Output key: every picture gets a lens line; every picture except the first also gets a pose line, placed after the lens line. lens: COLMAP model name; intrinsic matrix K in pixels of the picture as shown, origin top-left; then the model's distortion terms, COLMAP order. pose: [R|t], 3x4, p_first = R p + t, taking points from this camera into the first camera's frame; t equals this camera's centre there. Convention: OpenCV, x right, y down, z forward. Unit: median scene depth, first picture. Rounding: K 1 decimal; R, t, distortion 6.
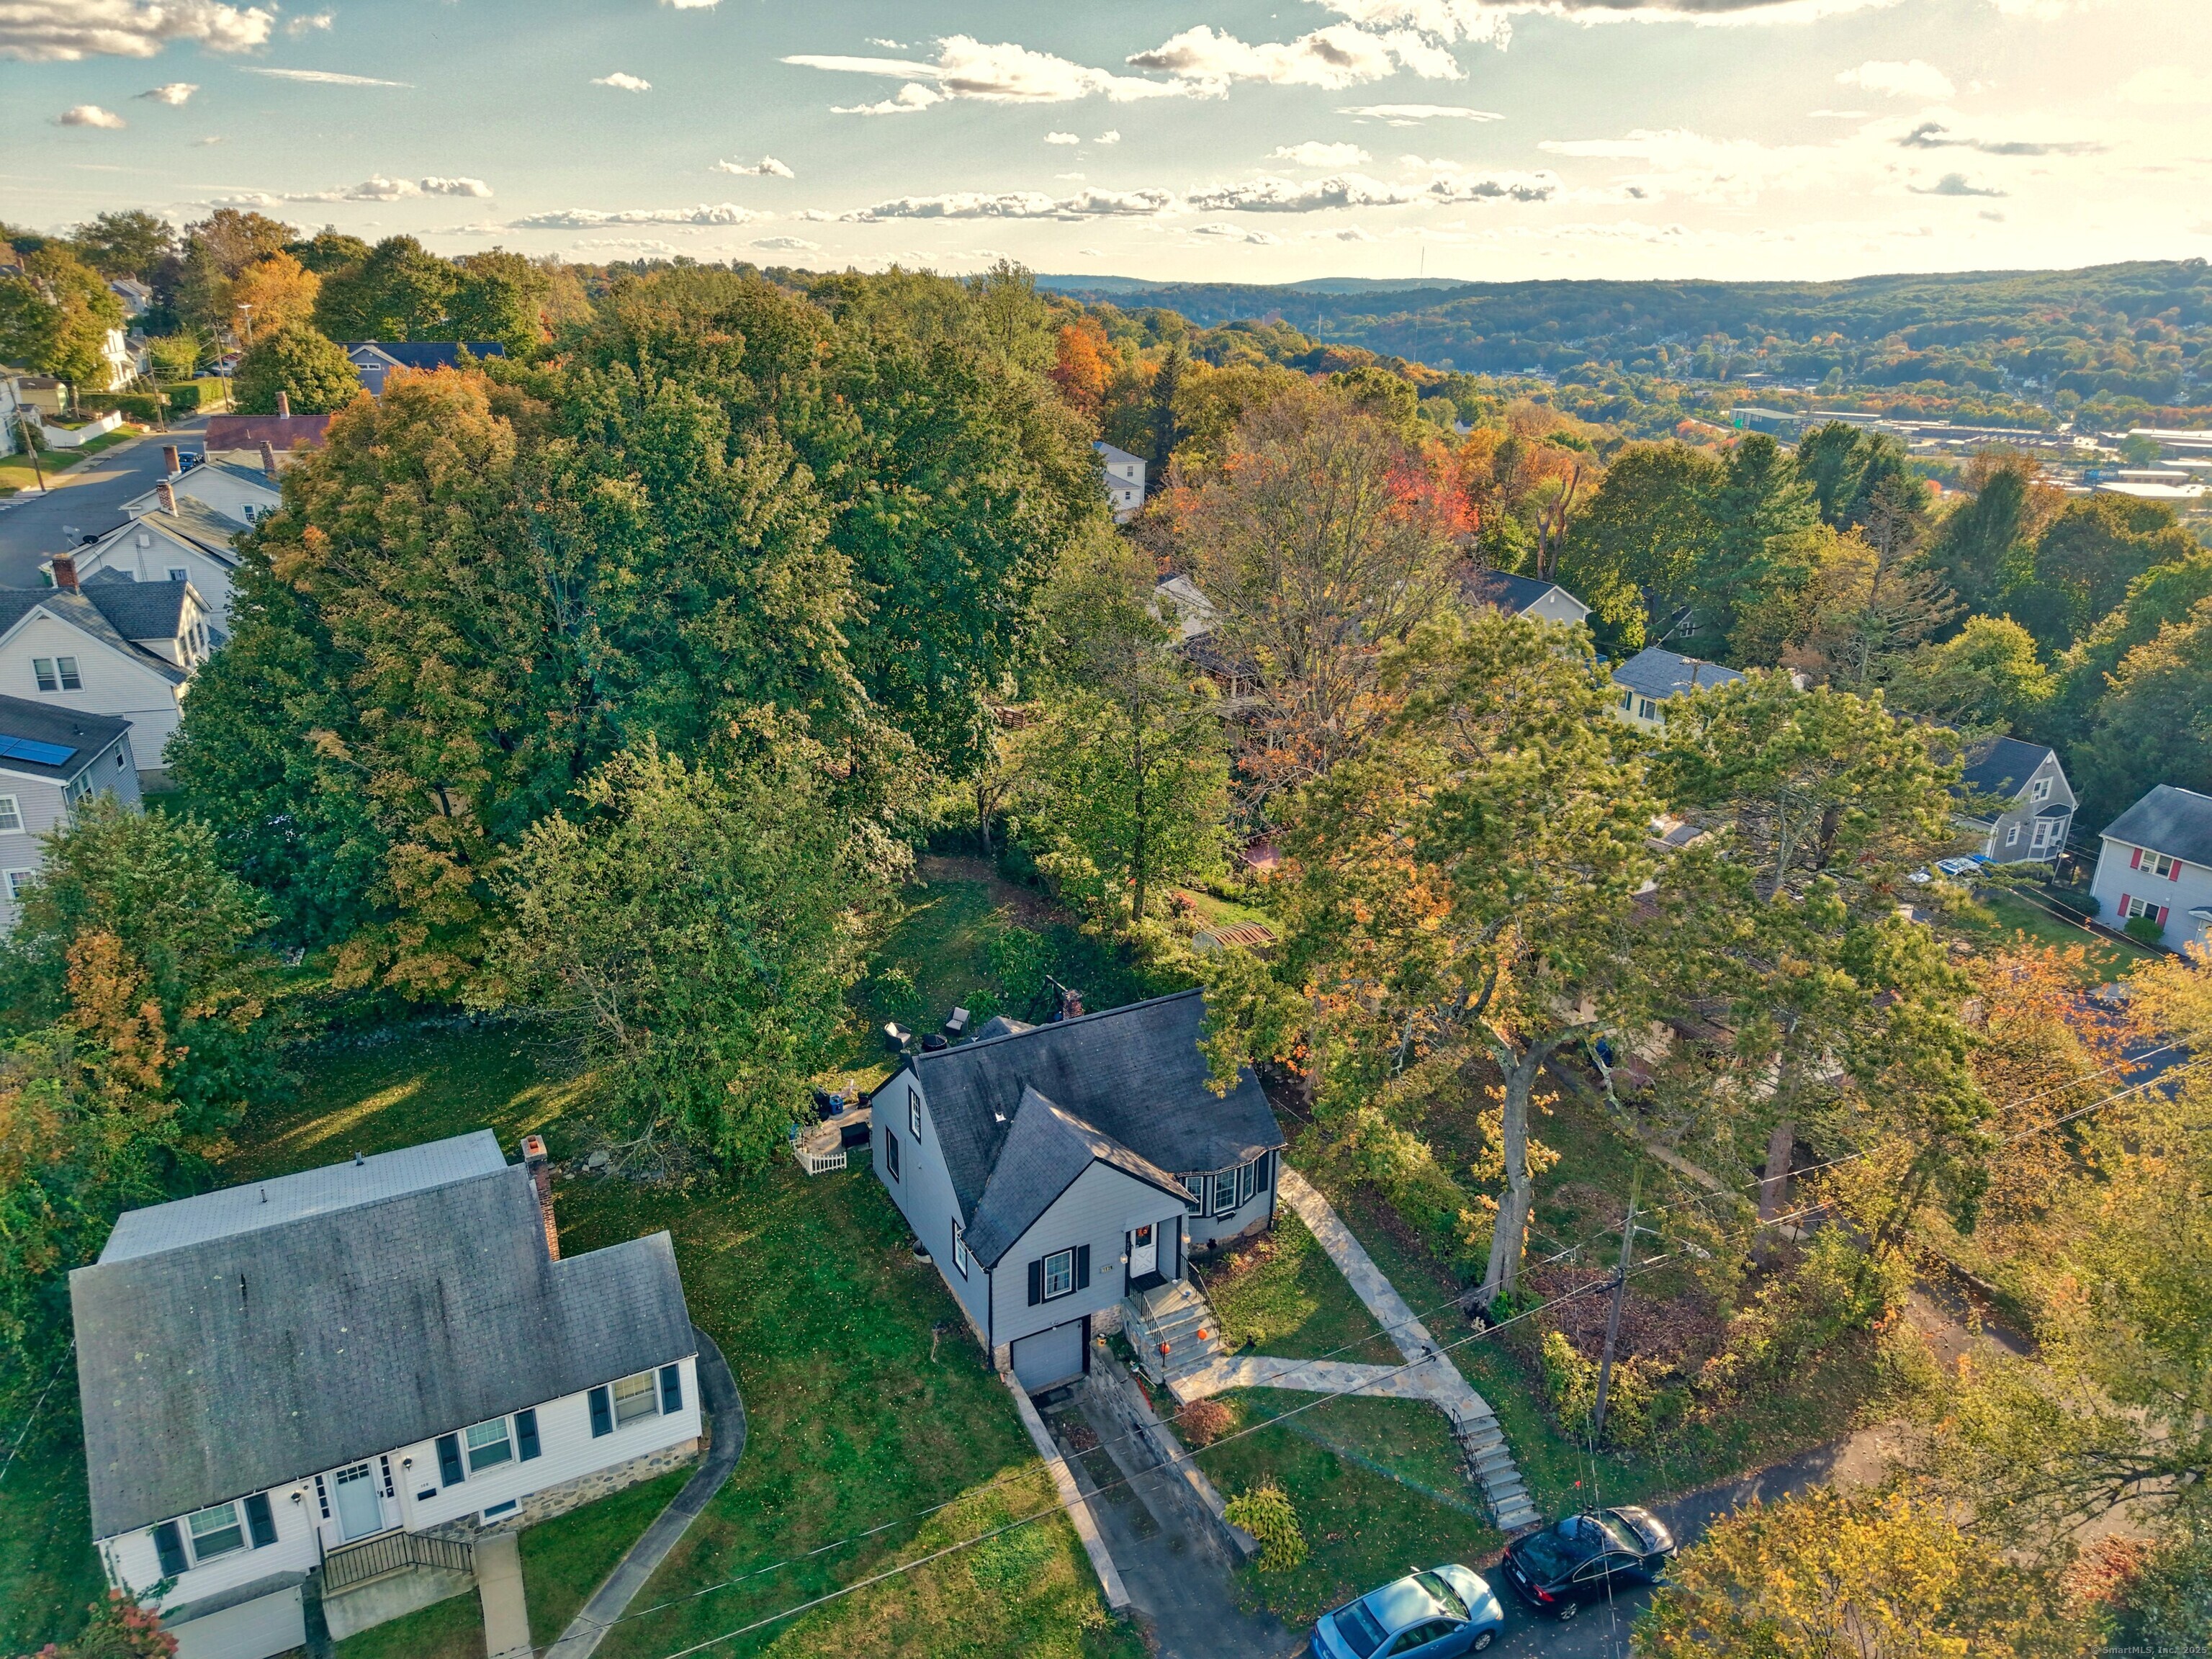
lens RADIAL K [[1485.6, 0, 1106.0], [0, 1485.6, 829.5], [0, 0, 1]] dist [0.008640, -0.005164]
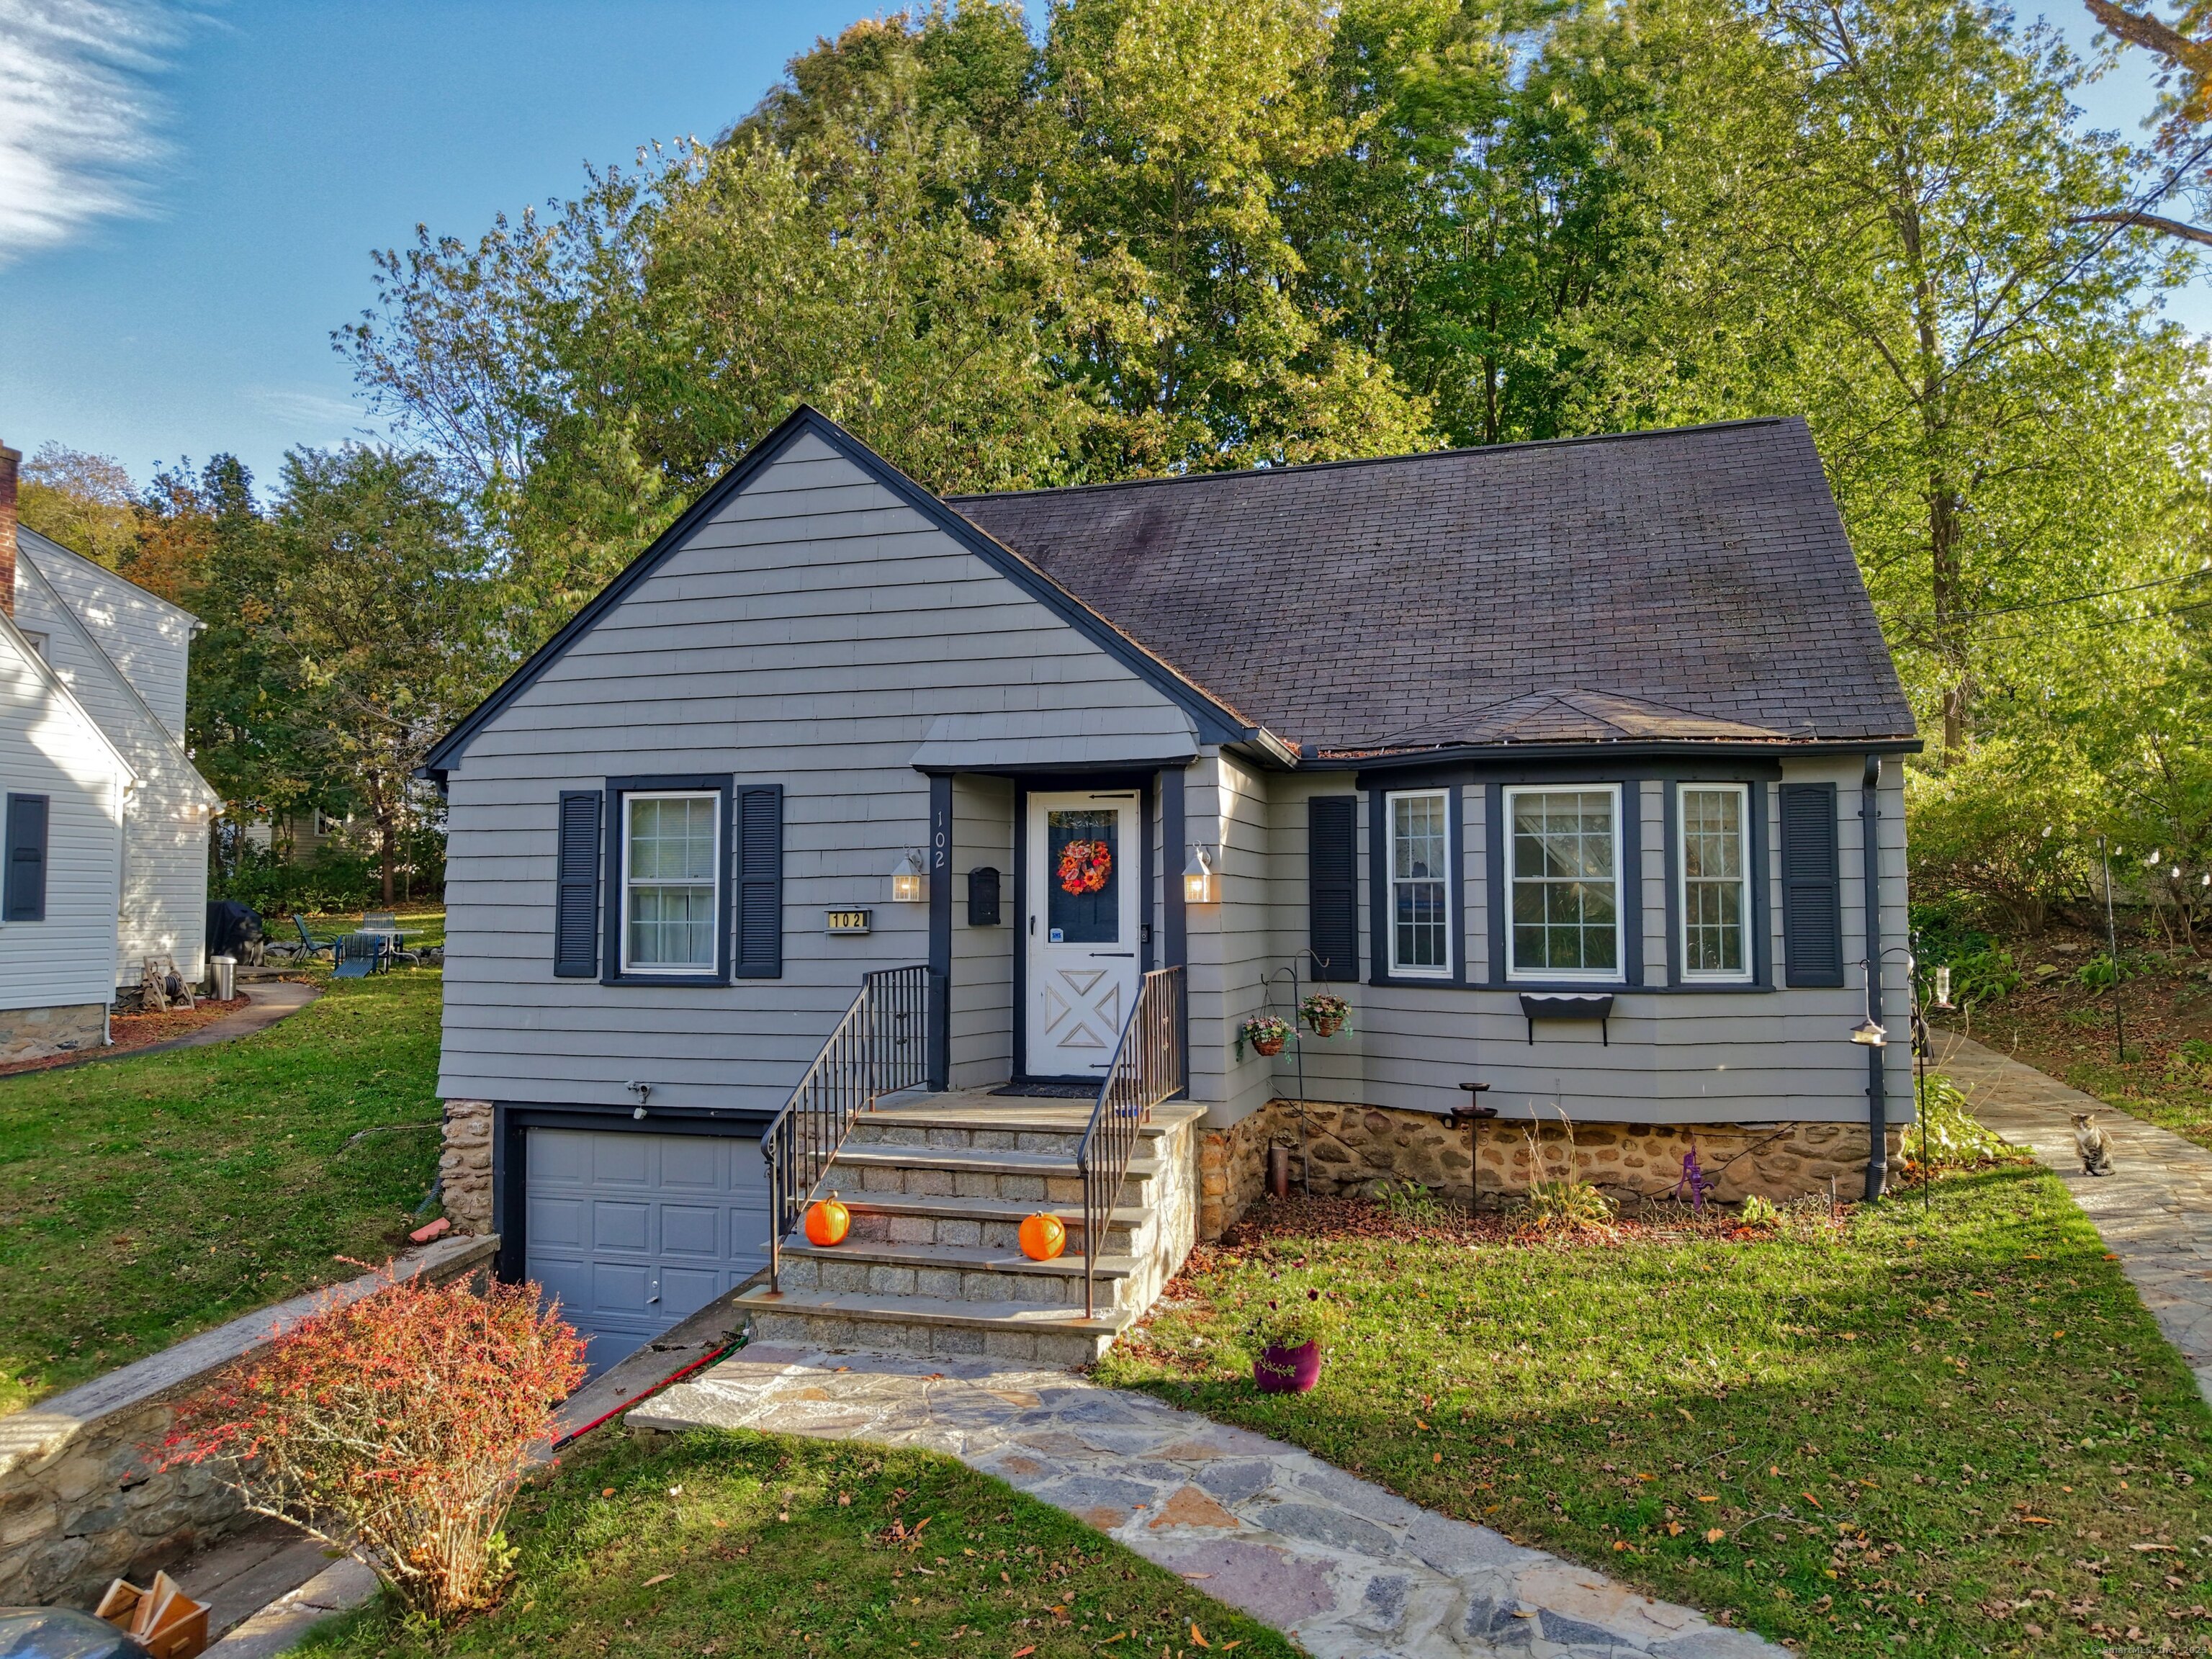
lens RADIAL K [[1489.7, 0, 1175.2], [0, 1489.7, 827.6], [0, 0, 1]] dist [0.011161, -0.007419]
pose [[0.703202, -0.052915, -0.709019, 0.222024], [-0.235278, 0.923725, -0.302286, 0.348367], [0.670933, 0.379384, 0.637115, 0.881800]]
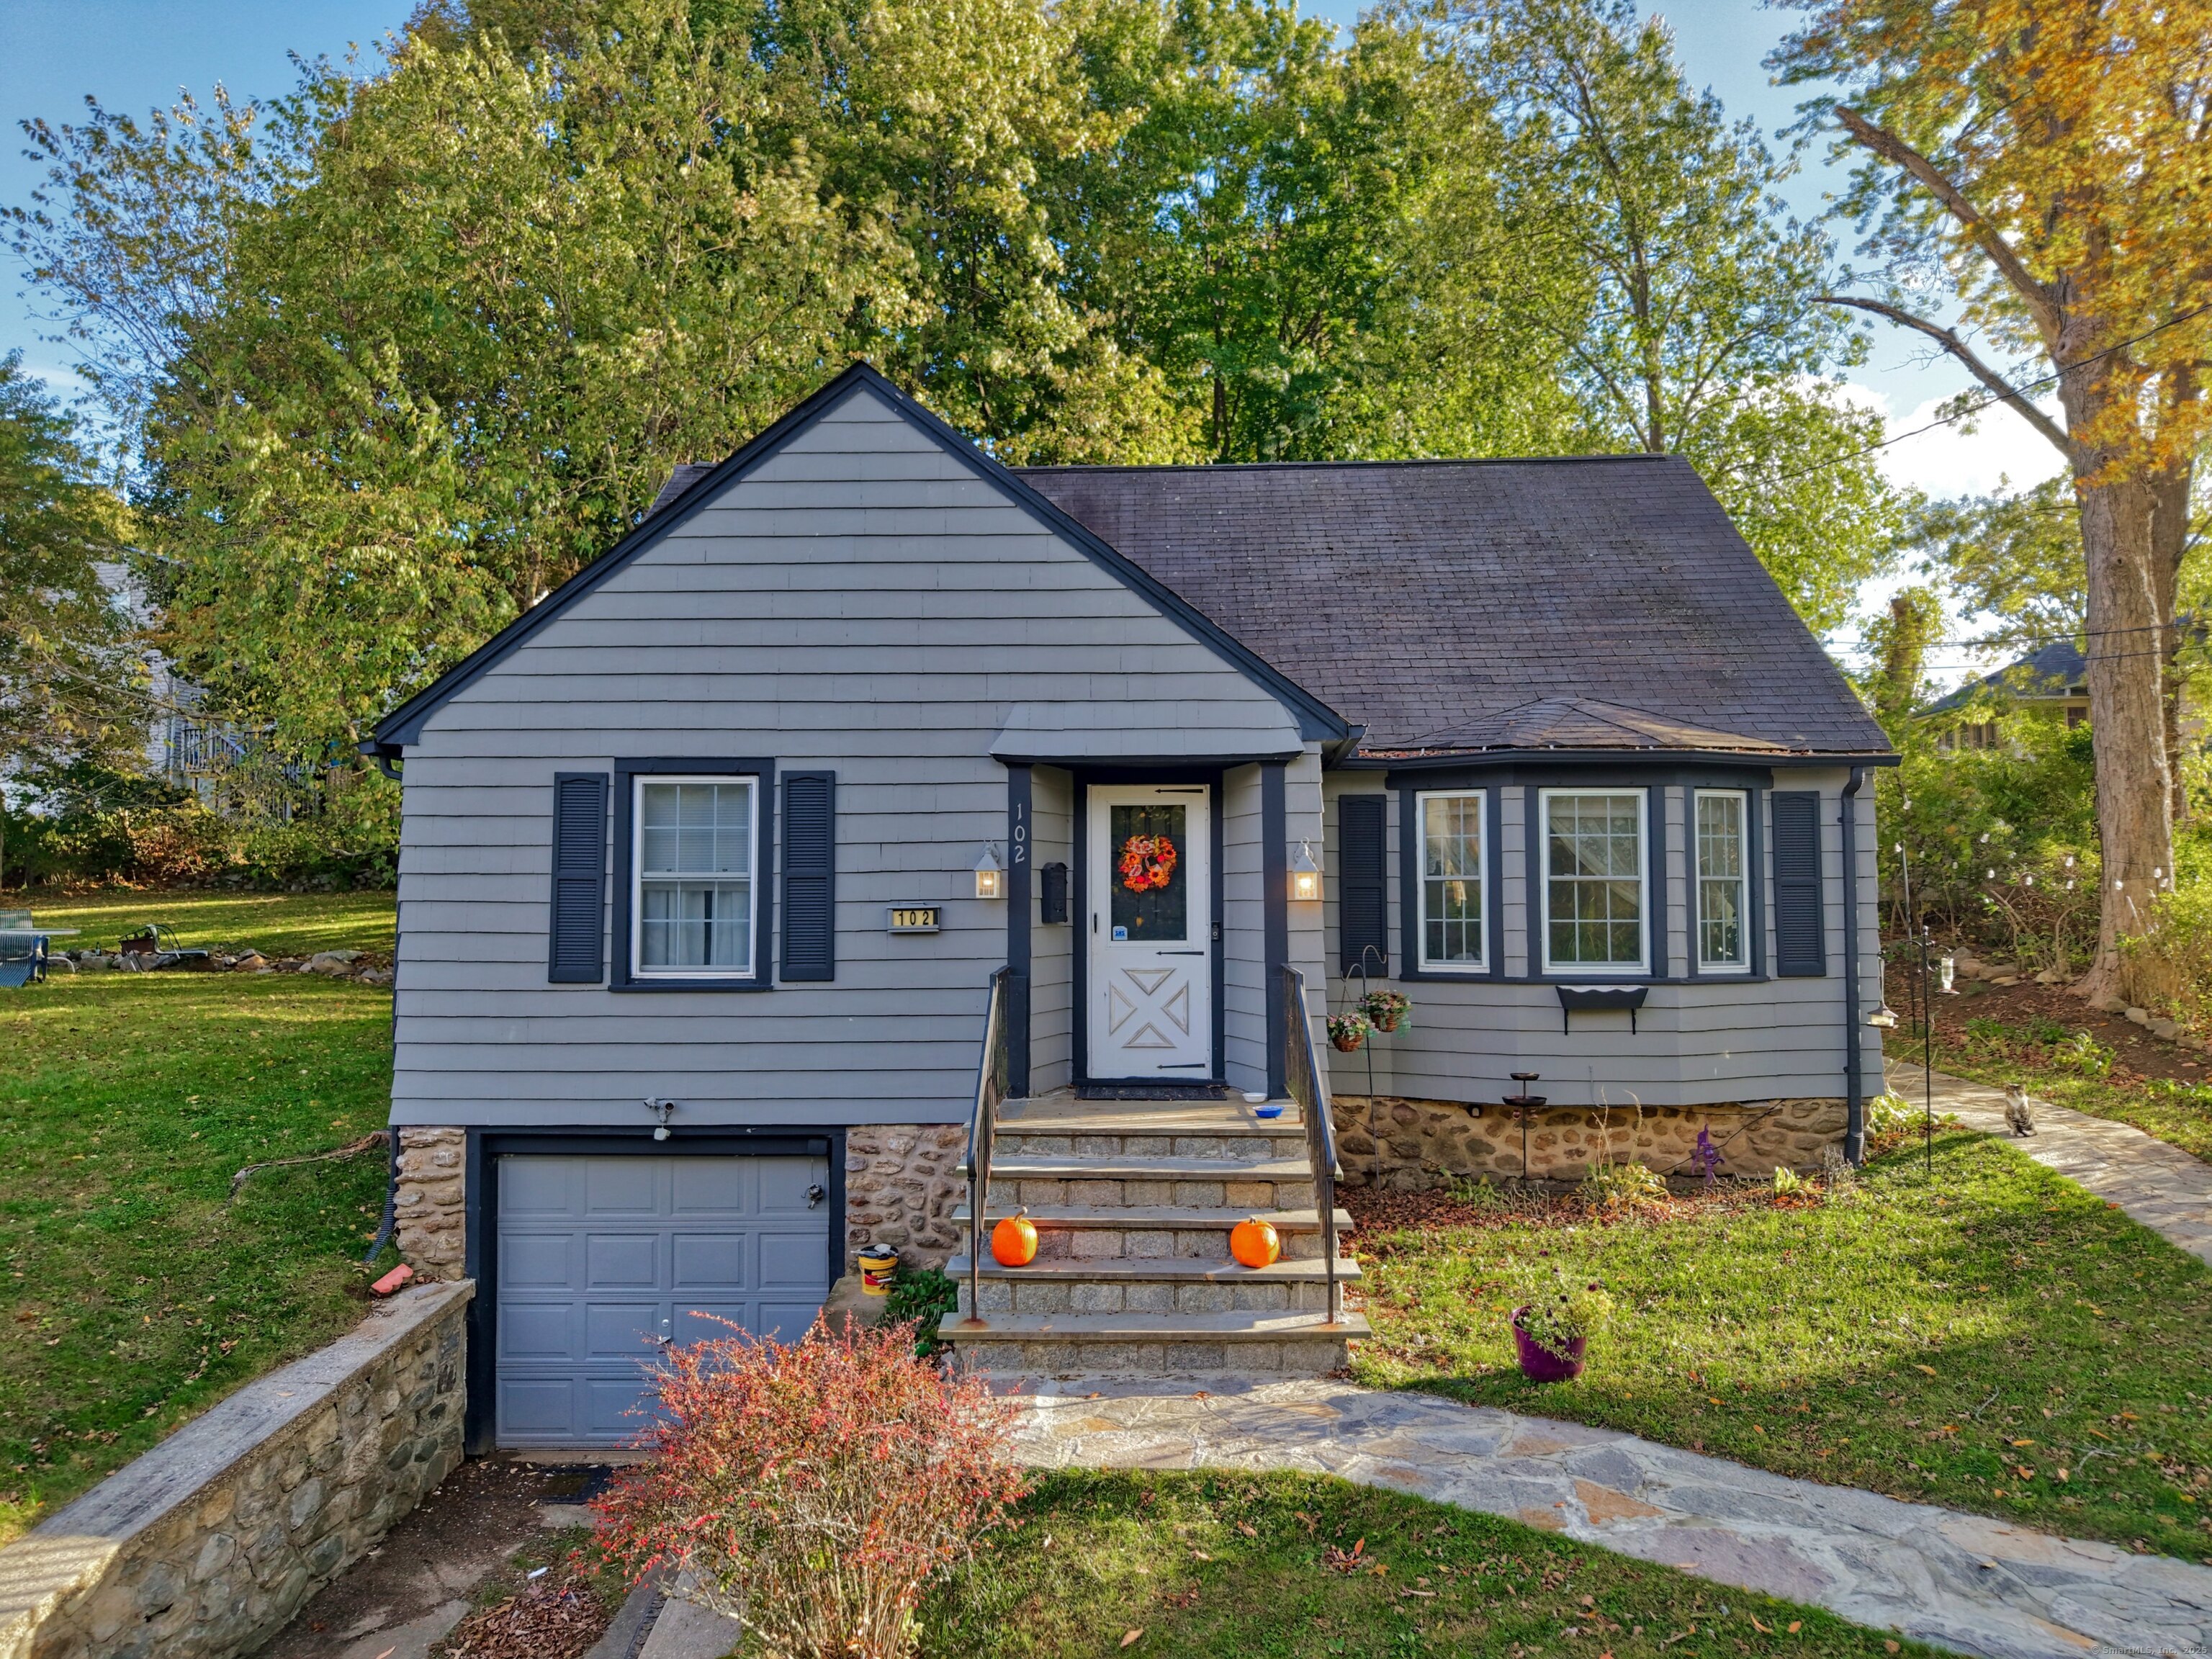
lens RADIAL K [[1485.6, 0, 1106.0], [0, 1485.6, 829.5], [0, 0, 1]] dist [0.008640, -0.005164]
pose [[0.864042, -0.039268, -0.501886, 0.146653], [-0.161616, 0.922545, -0.350417, 0.364370], [0.476772, 0.383888, 0.790771, 0.833845]]
